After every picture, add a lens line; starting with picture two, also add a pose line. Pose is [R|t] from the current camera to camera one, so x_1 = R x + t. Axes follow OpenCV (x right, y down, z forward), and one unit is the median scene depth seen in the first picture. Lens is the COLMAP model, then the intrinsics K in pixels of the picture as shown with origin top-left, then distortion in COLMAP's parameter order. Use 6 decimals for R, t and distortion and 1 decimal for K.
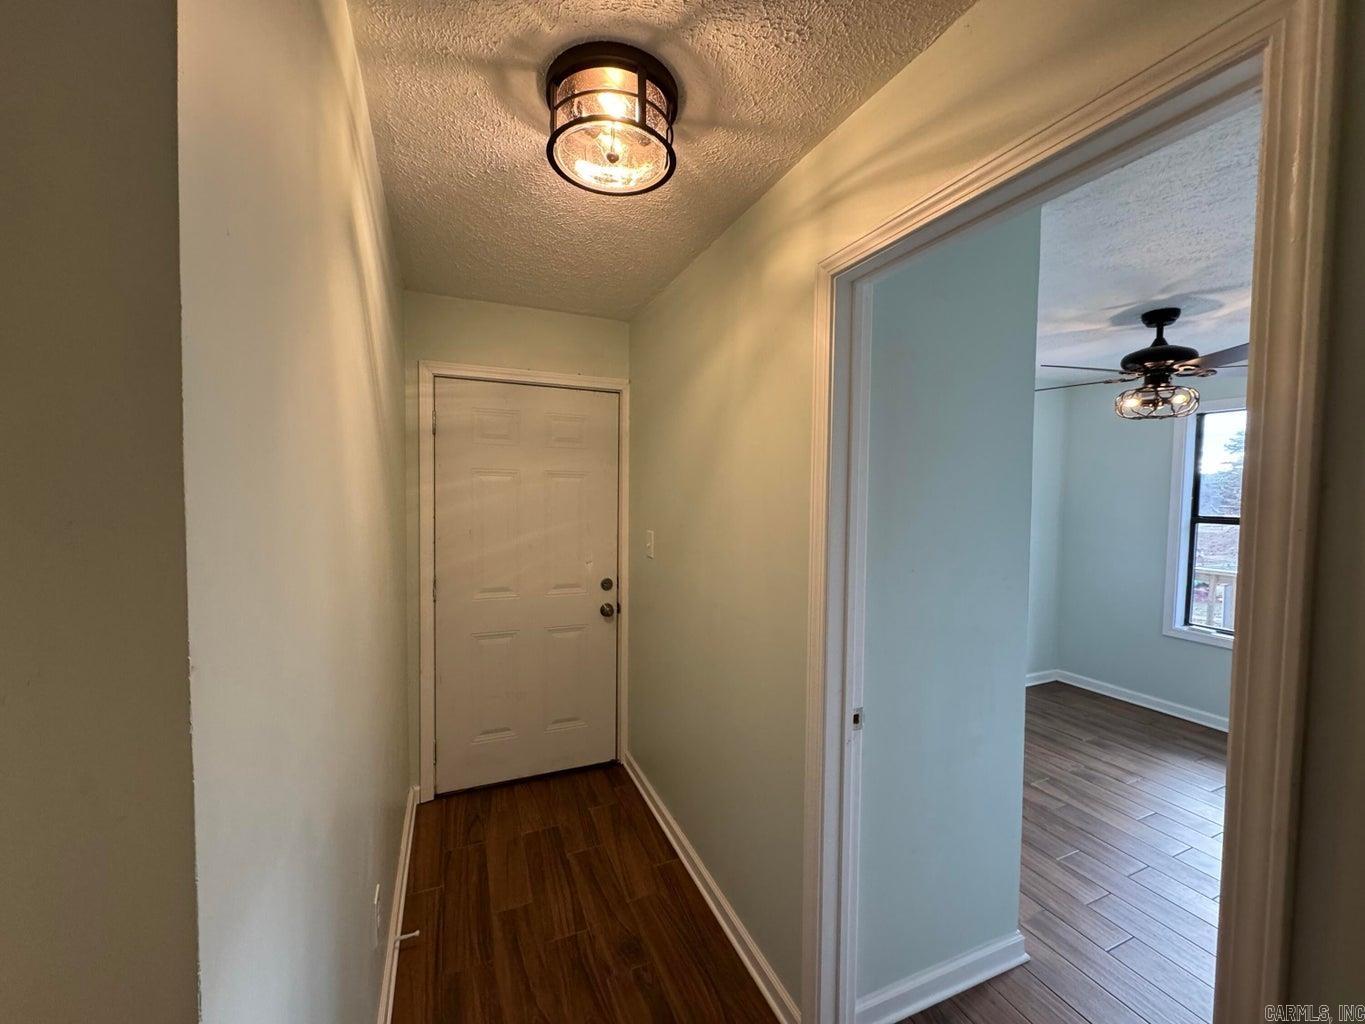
lens RADIAL K [[539.5, 0, 681.9], [0, 539.5, 510.8], [0, 0, 1]] dist [-0.001853, 0.000301]
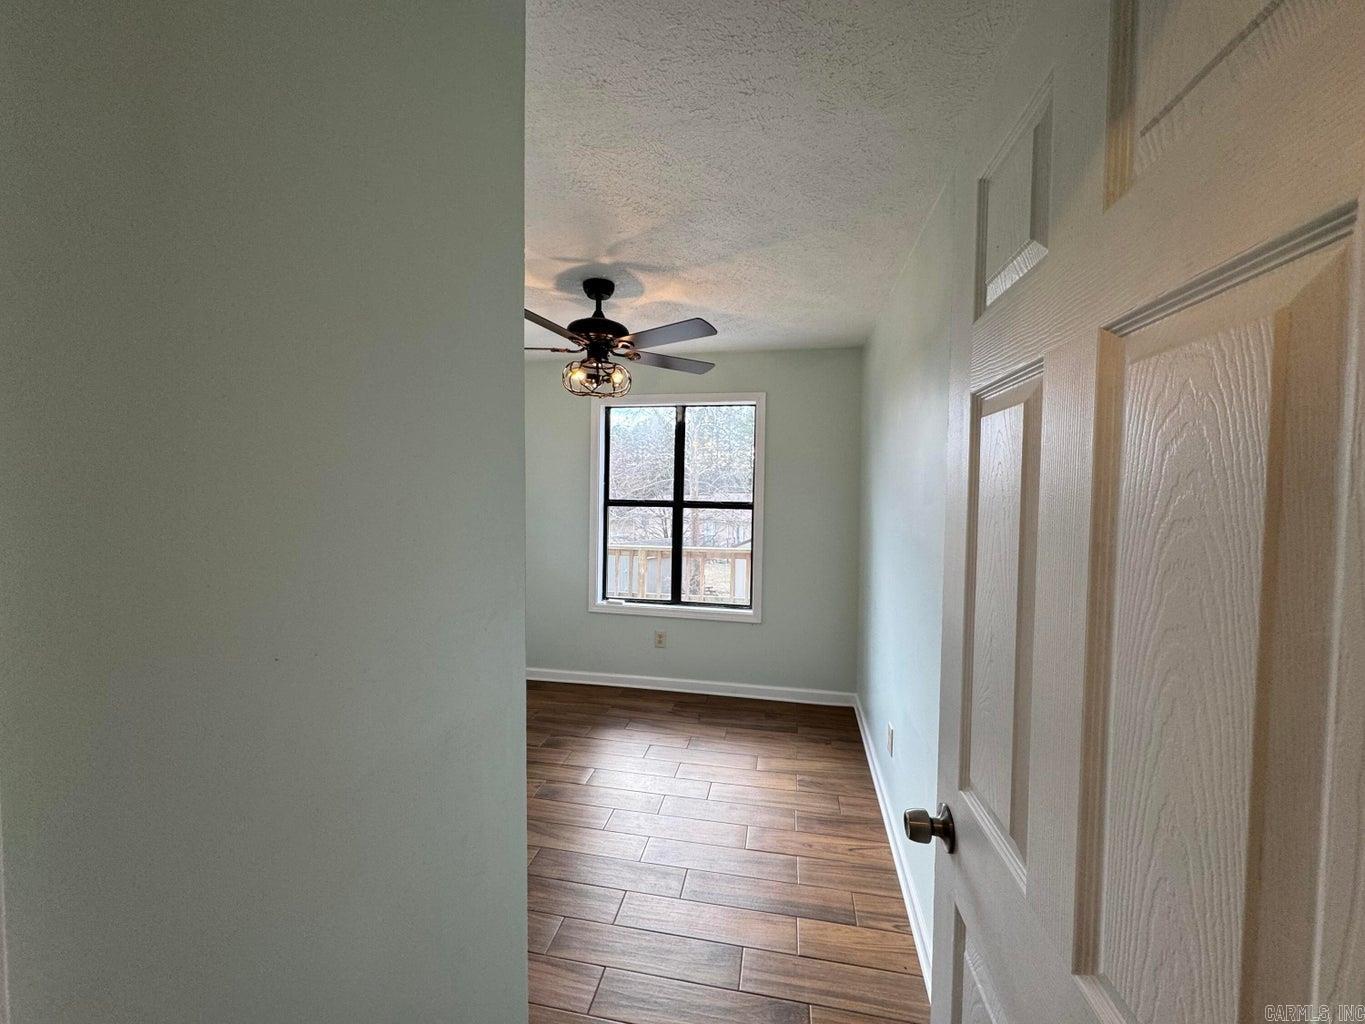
lens RADIAL K [[539.5, 0, 679.8], [0, 539.5, 514.3], [0, 0, 1]] dist [-0.001853, 0.000301]
pose [[0.567606, -0.044865, 0.822077, 0.180489], [0.023168, 0.998989, 0.038524, 0.001127], [-0.822974, -0.002821, 0.568072, 0.354176]]
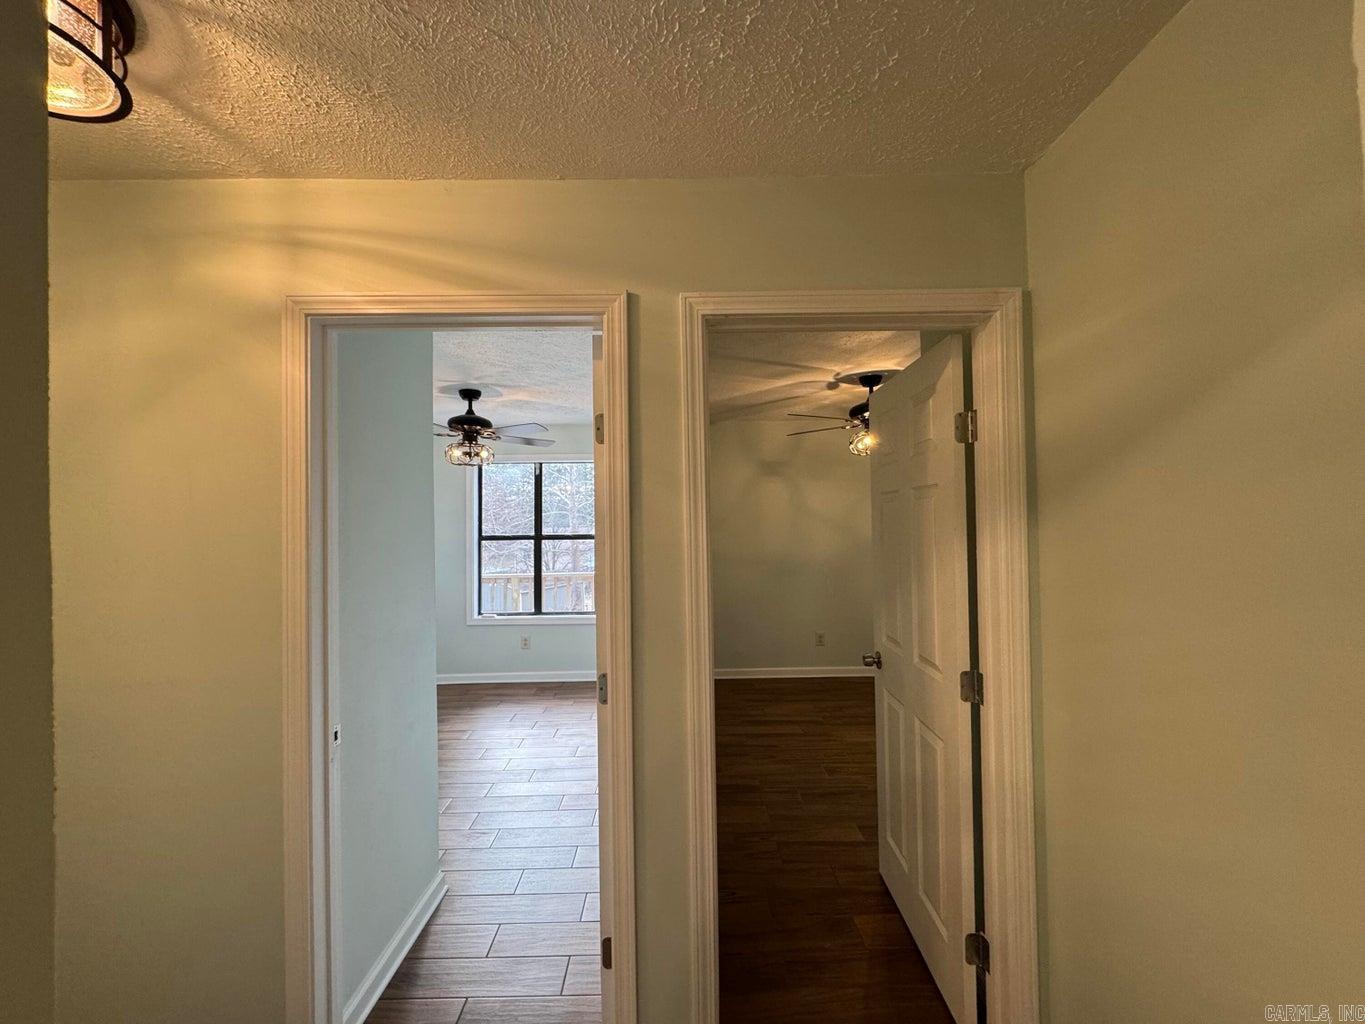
lens RADIAL K [[539.5, 0, 676.7], [0, 539.5, 511.3], [0, 0, 1]] dist [-0.001853, 0.000301]
pose [[0.385710, -0.001938, 0.922618, -0.208026], [0.054458, 0.998302, -0.020670, 0.003795], [-0.921011, 0.058216, 0.385161, -0.022763]]
